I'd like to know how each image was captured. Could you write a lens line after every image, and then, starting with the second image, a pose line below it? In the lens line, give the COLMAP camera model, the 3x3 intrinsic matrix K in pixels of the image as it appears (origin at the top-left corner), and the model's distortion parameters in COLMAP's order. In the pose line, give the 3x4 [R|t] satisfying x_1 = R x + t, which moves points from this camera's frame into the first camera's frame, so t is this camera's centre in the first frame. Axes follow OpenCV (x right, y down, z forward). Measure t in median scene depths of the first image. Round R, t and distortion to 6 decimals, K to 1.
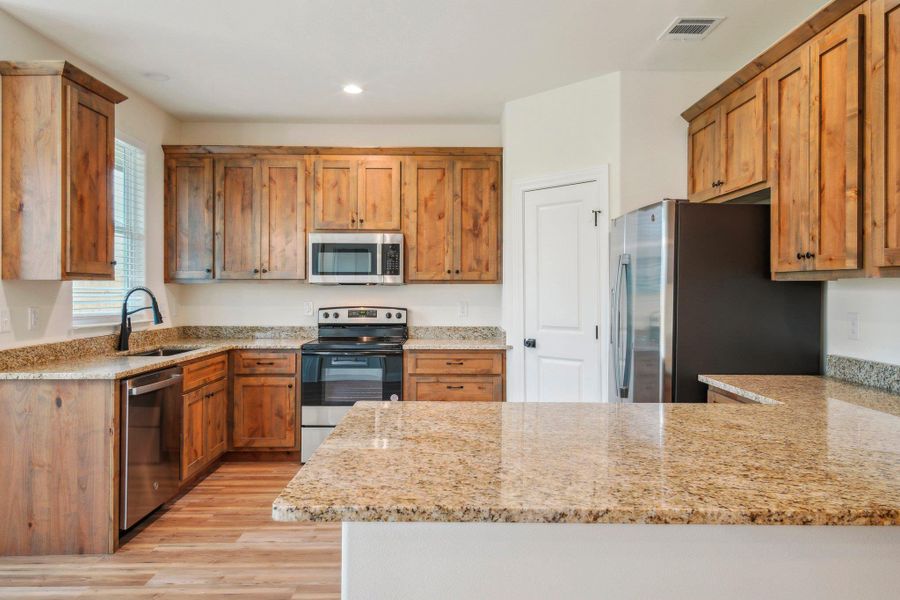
lens RADIAL K [[595.9, 0, 456.3], [0, 595.9, 286.7], [0, 0, 1]] dist [0.021036, -0.017419]
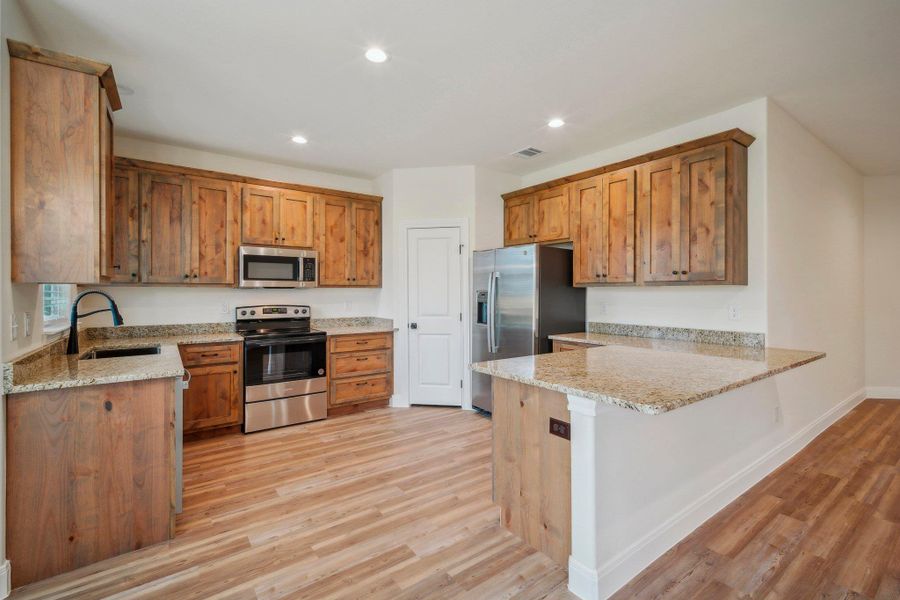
lens RADIAL K [[395.0, 0, 453.5], [0, 395.0, 291.0], [0, 0, 1]] dist [0.002819, -0.000384]
pose [[0.817833, -0.001530, 0.575454, -0.373542], [-0.000466, 0.999994, 0.003321, -0.000577], [-0.575456, -0.002984, 0.817827, 0.085511]]
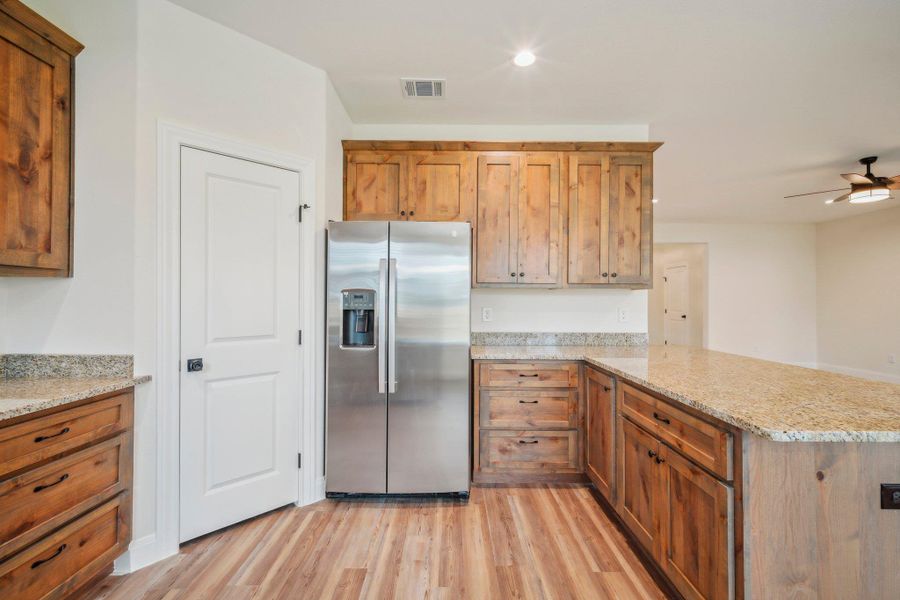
lens RADIAL K [[395.0, 0, 450.1], [0, 395.0, 297.3], [0, 0, 1]] dist [0.002819, -0.000384]
pose [[0.016530, 0.006994, 0.999839, -0.324144], [-0.010920, 0.999917, -0.006814, 0.014130], [-0.999804, -0.010805, 0.016605, 0.667924]]
